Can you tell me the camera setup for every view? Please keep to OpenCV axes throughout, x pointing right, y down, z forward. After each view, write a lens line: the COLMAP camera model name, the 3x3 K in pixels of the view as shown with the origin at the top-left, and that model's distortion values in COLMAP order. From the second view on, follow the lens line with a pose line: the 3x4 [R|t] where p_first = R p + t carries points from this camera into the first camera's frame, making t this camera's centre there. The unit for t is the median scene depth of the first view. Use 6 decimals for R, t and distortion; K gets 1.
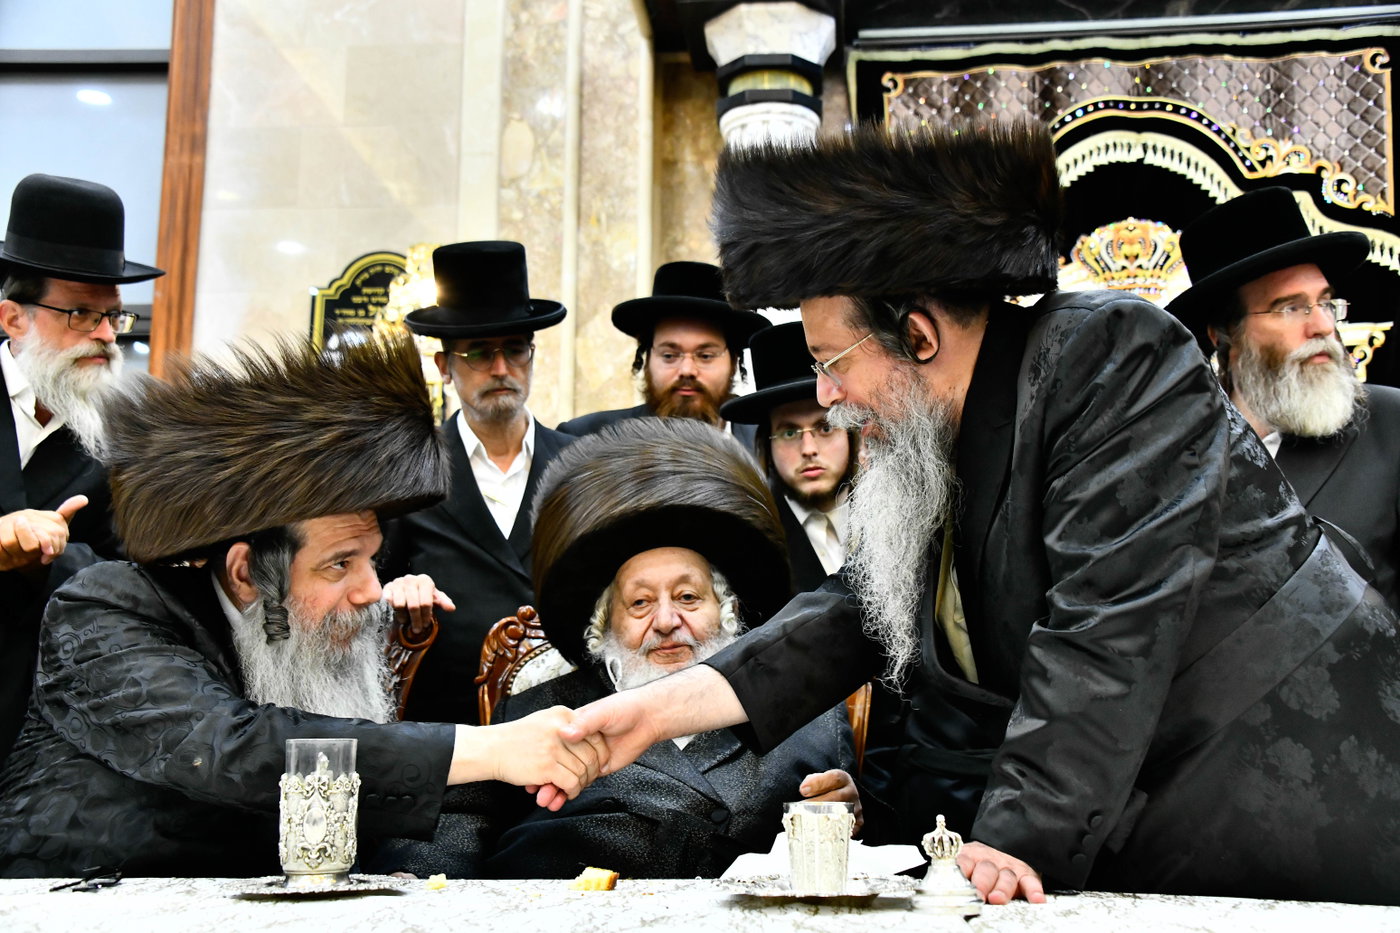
lens RADIAL K [[1555.1, 0, 706.9], [0, 1555.1, 475.3], [0, 0, 1]] dist [0.003072, 0.305681]
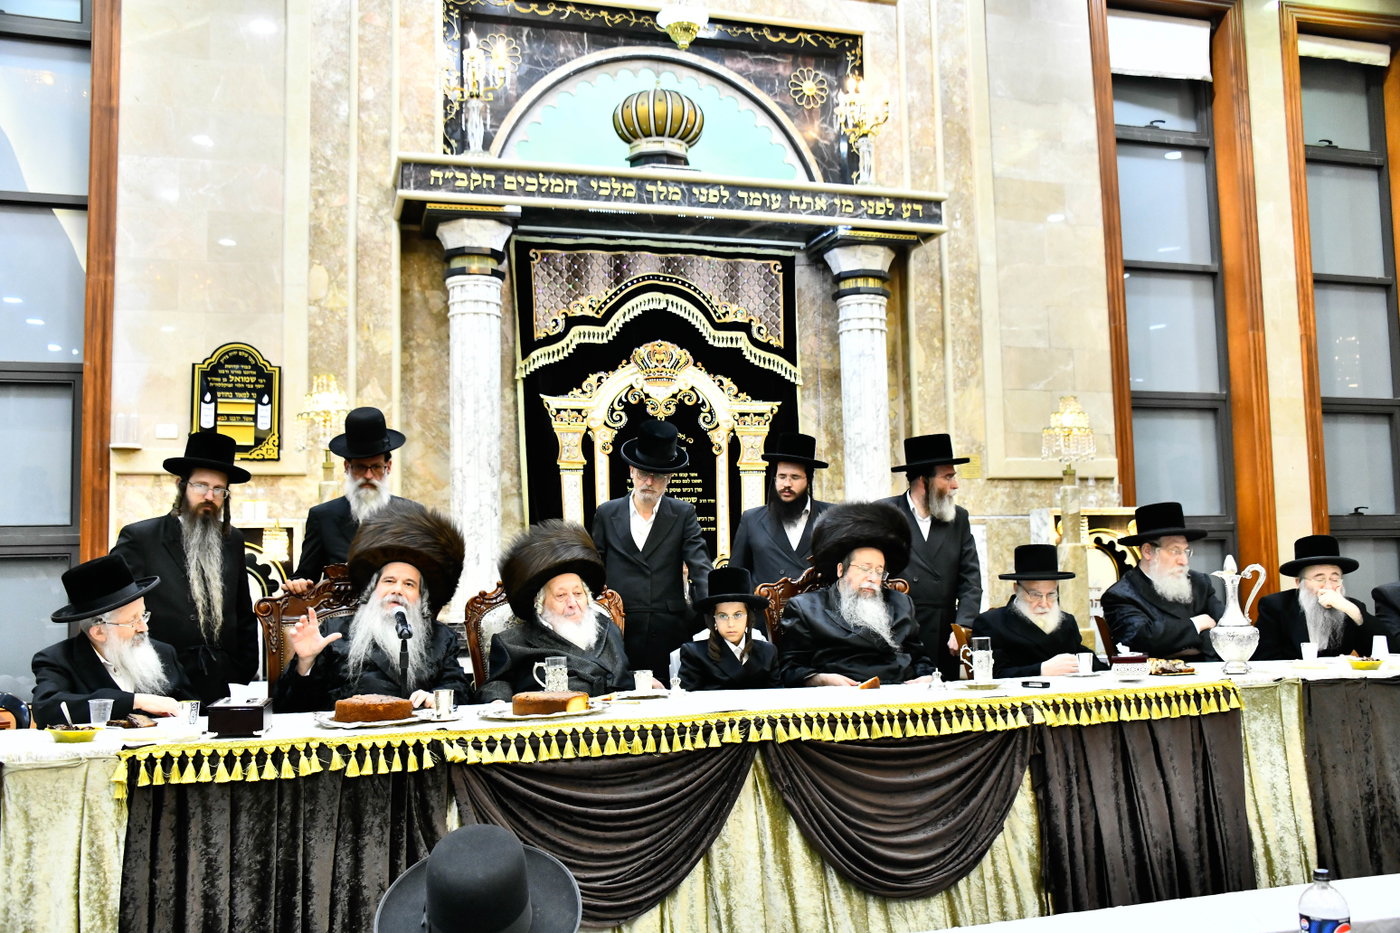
lens RADIAL K [[1271.1, 0, 703.6], [0, 1271.1, 473.7], [0, 0, 1]] dist [-0.077734, 0.111280]
pose [[0.924370, -0.000205, 0.381498, -0.261358], [-0.032598, 0.996300, 0.079520, -0.127513], [-0.380103, -0.085941, 0.920943, -0.437686]]
